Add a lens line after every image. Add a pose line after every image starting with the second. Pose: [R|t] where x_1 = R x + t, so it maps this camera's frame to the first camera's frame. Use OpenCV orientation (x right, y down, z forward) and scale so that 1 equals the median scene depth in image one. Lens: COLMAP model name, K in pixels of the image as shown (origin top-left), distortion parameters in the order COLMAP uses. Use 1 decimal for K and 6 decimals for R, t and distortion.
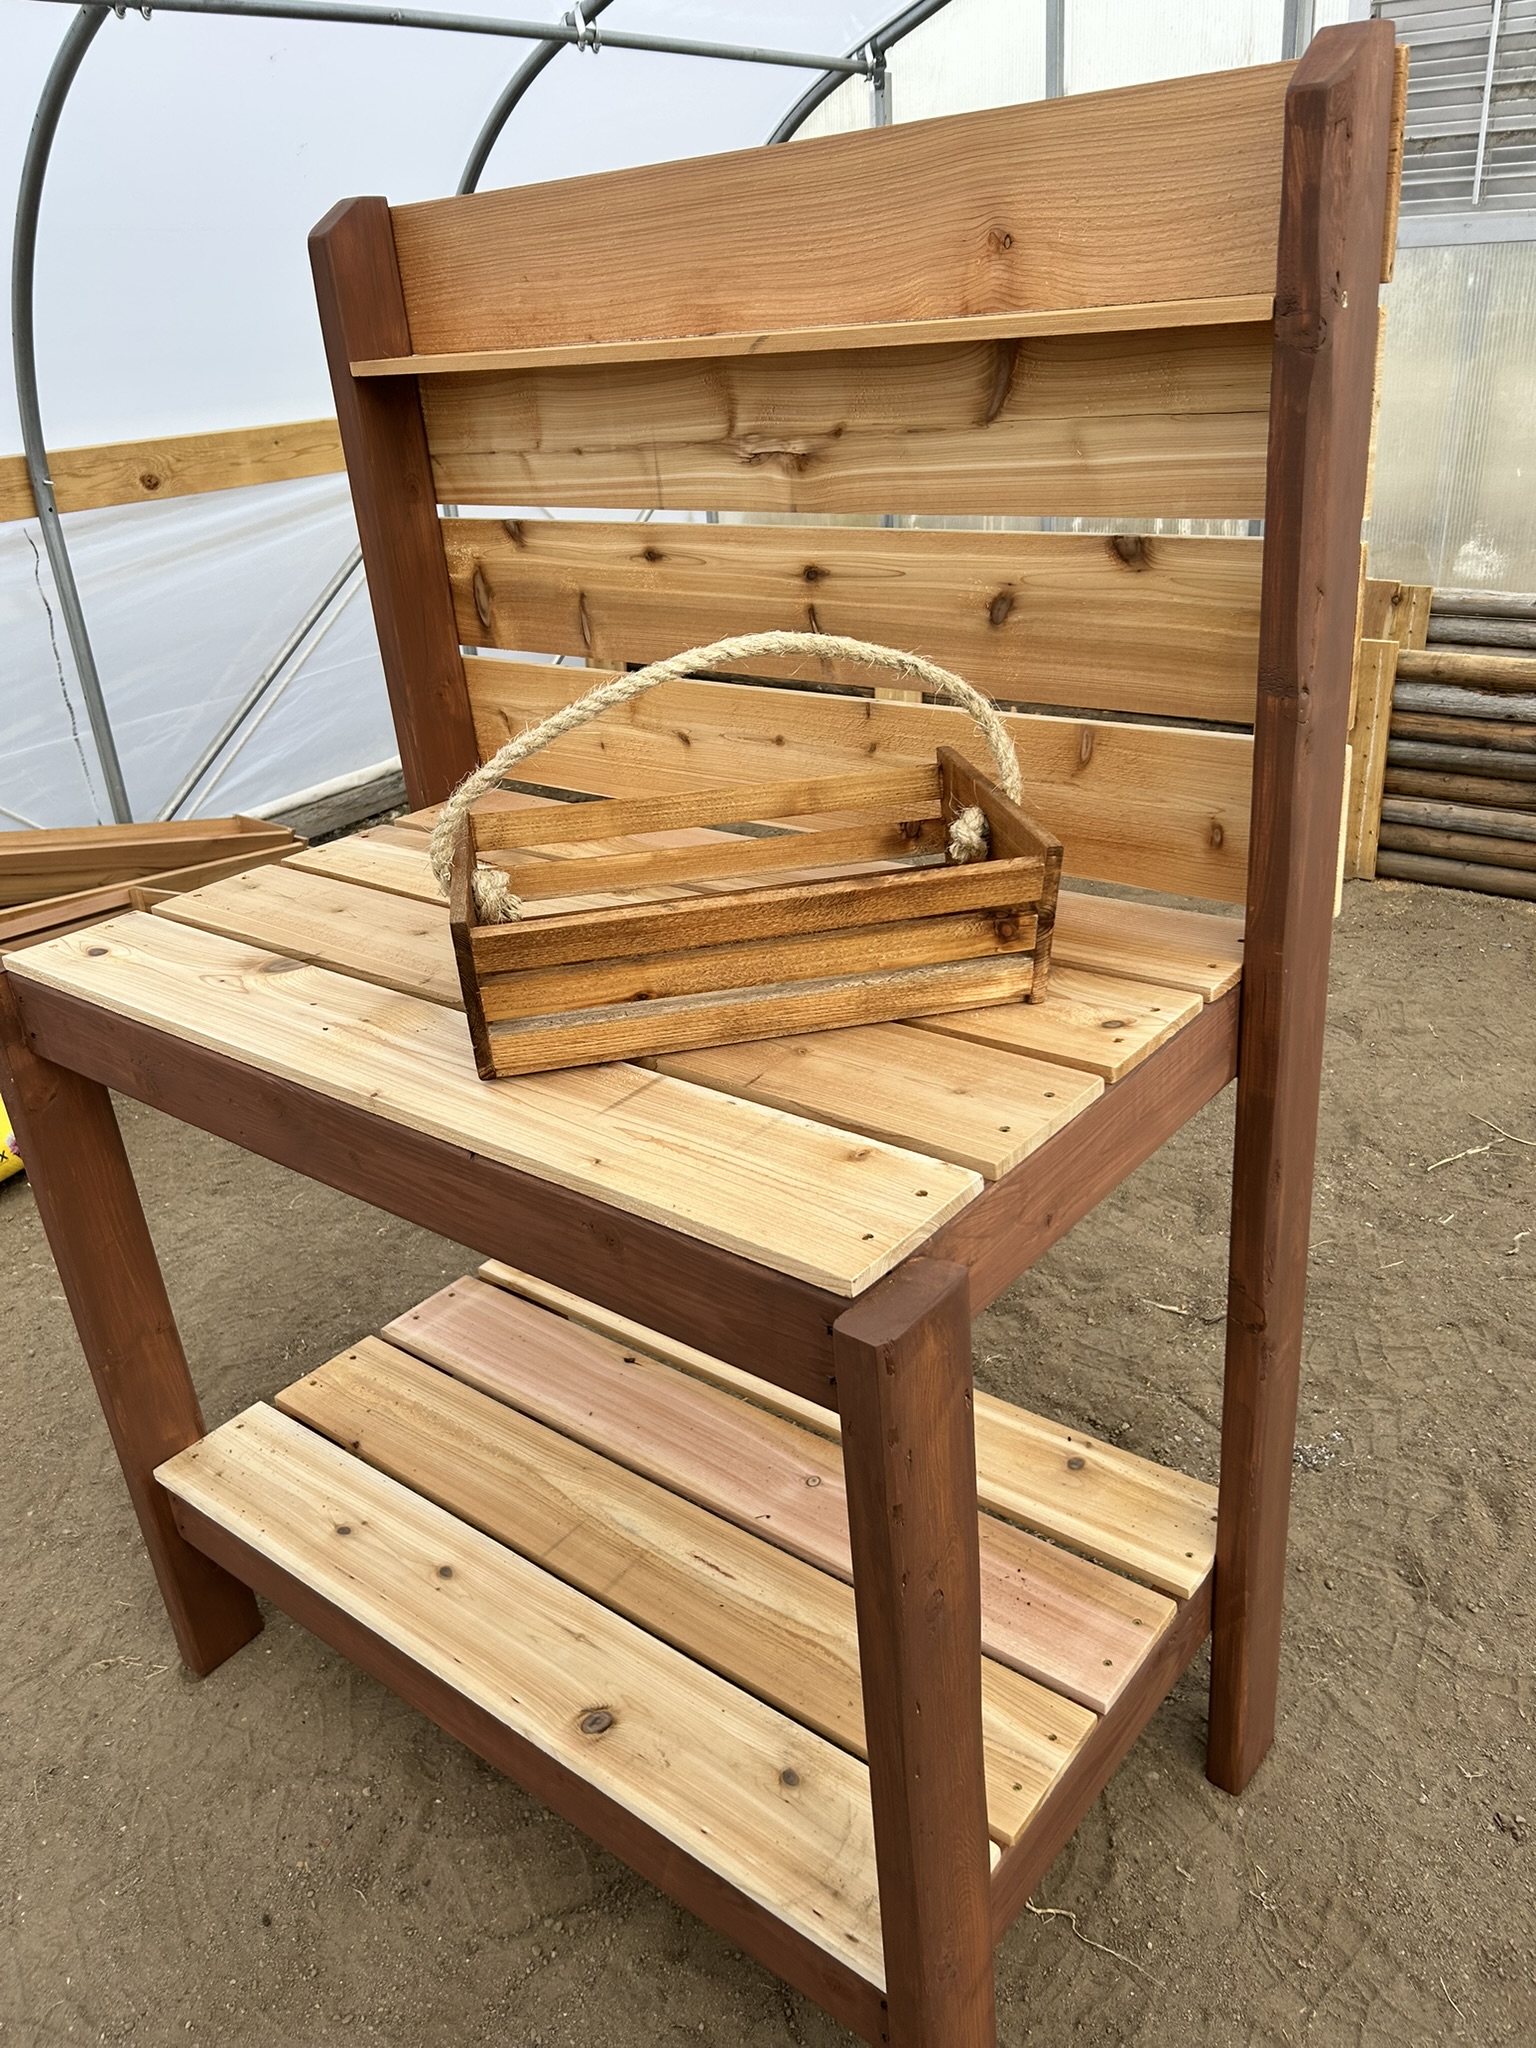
lens RADIAL K [[1553.6, 0, 767.6], [0, 1553.6, 1023.3], [0, 0, 1]] dist [0.048472, 0.000594]
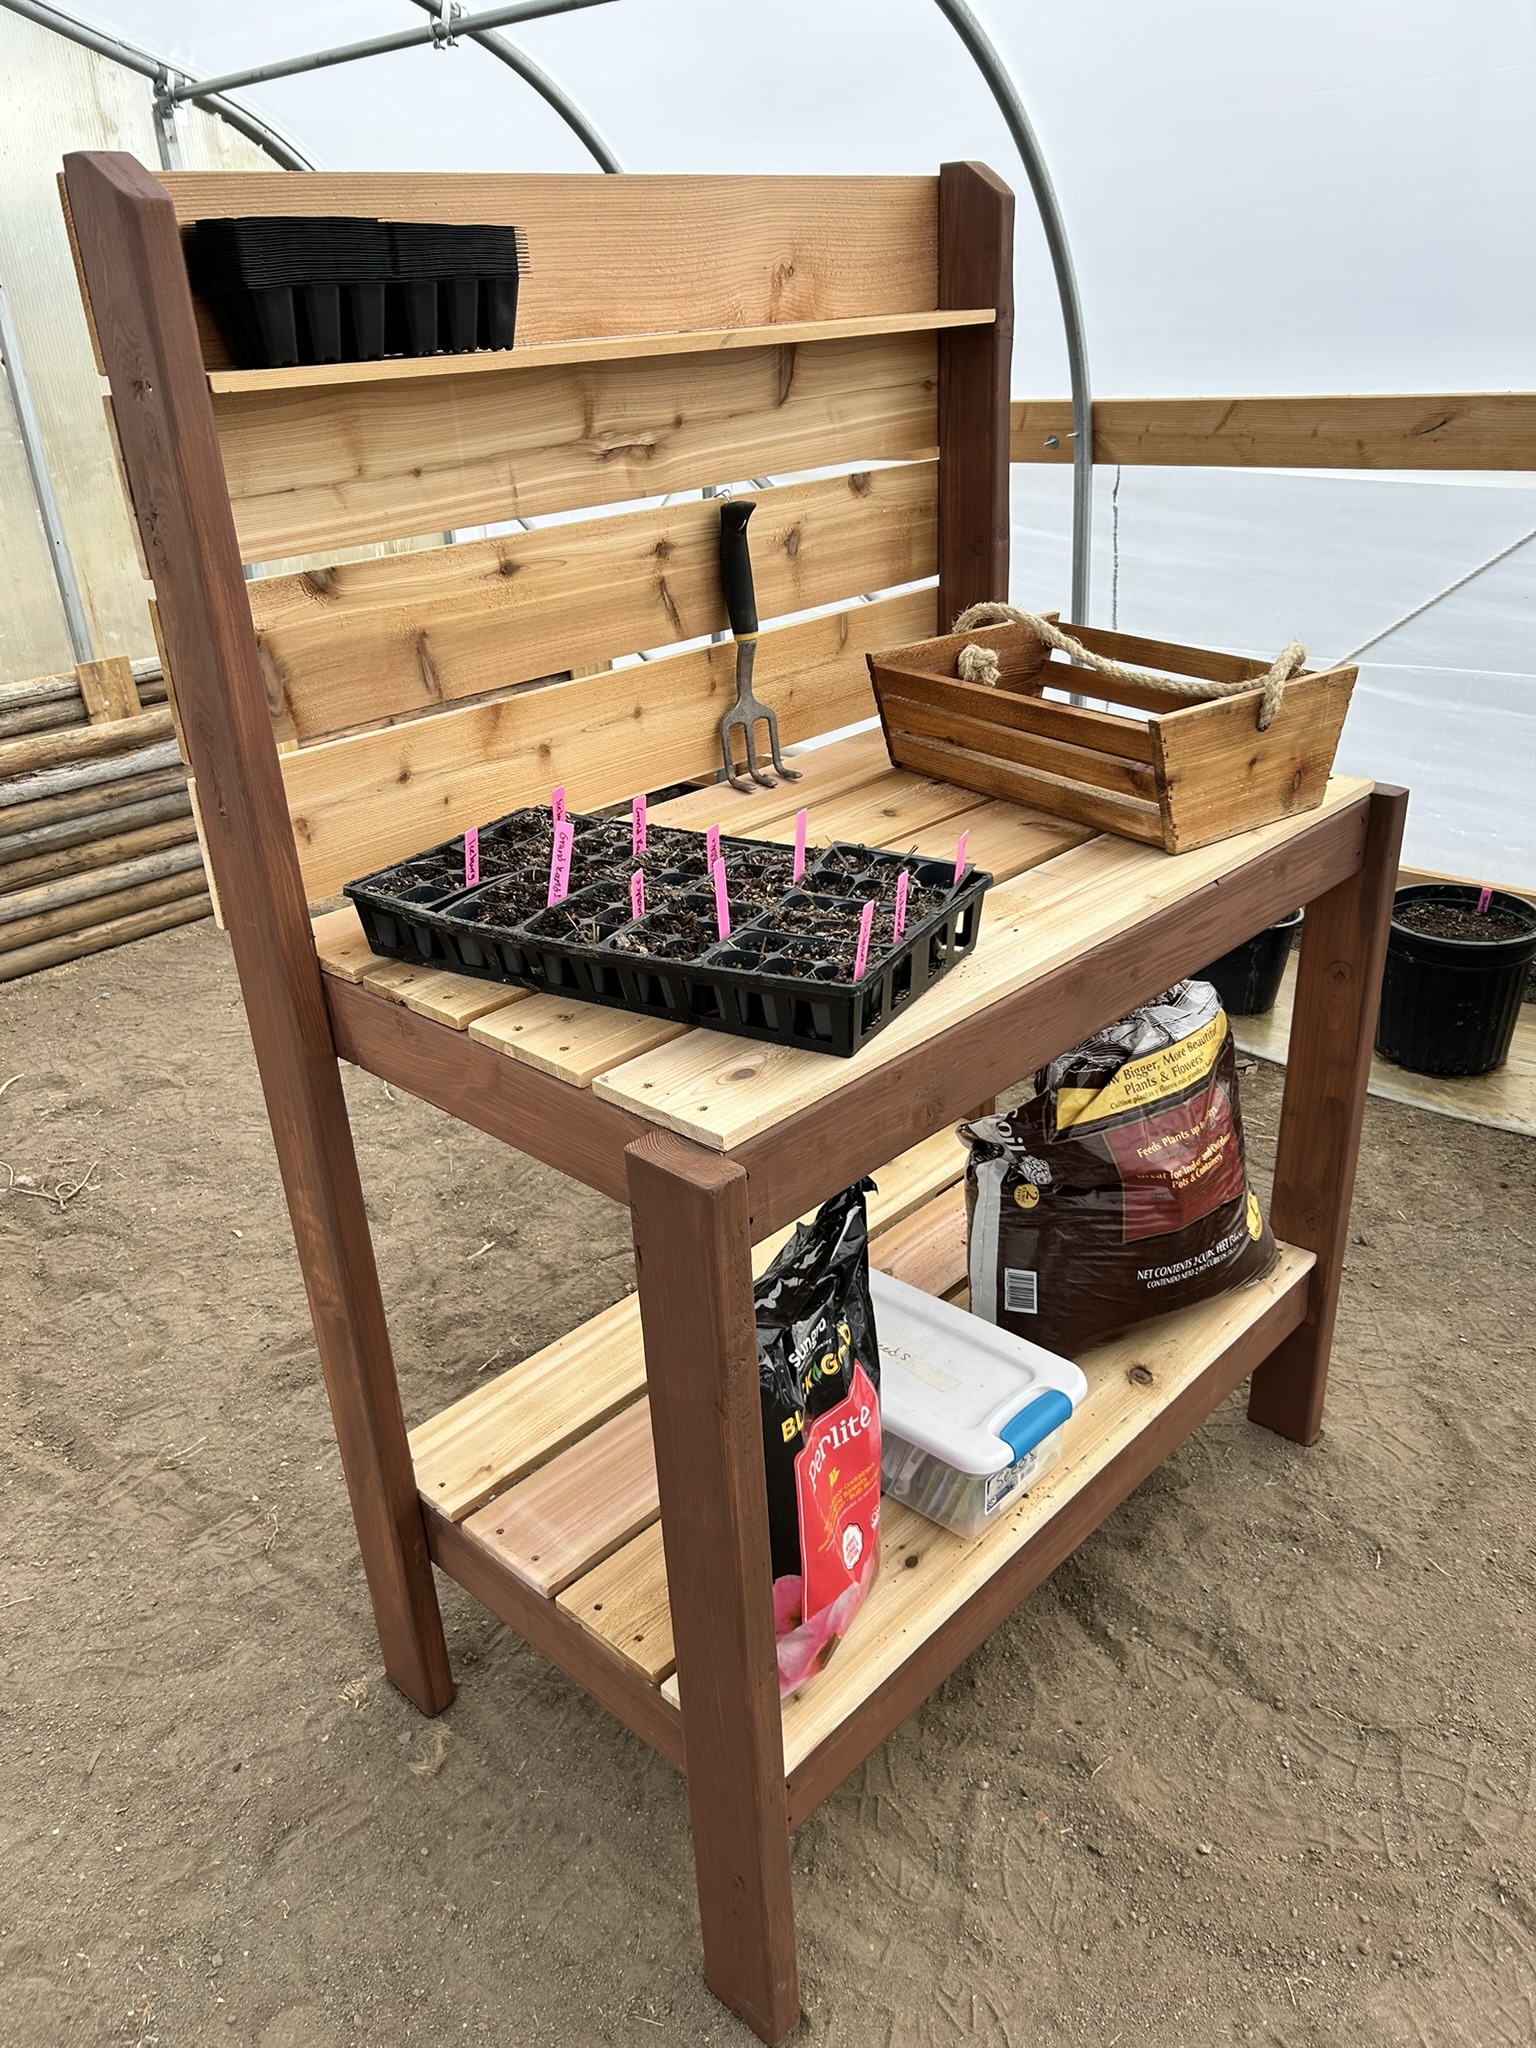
lens RADIAL K [[1553.6, 0, 767.2], [0, 1553.6, 1024.8], [0, 0, 1]] dist [0.048472, 0.000594]
pose [[0.087344, -0.360449, 0.928680, -1.144006], [0.458483, 0.842185, 0.283757, -0.281964], [-0.884401, 0.401000, 0.238819, 0.792605]]
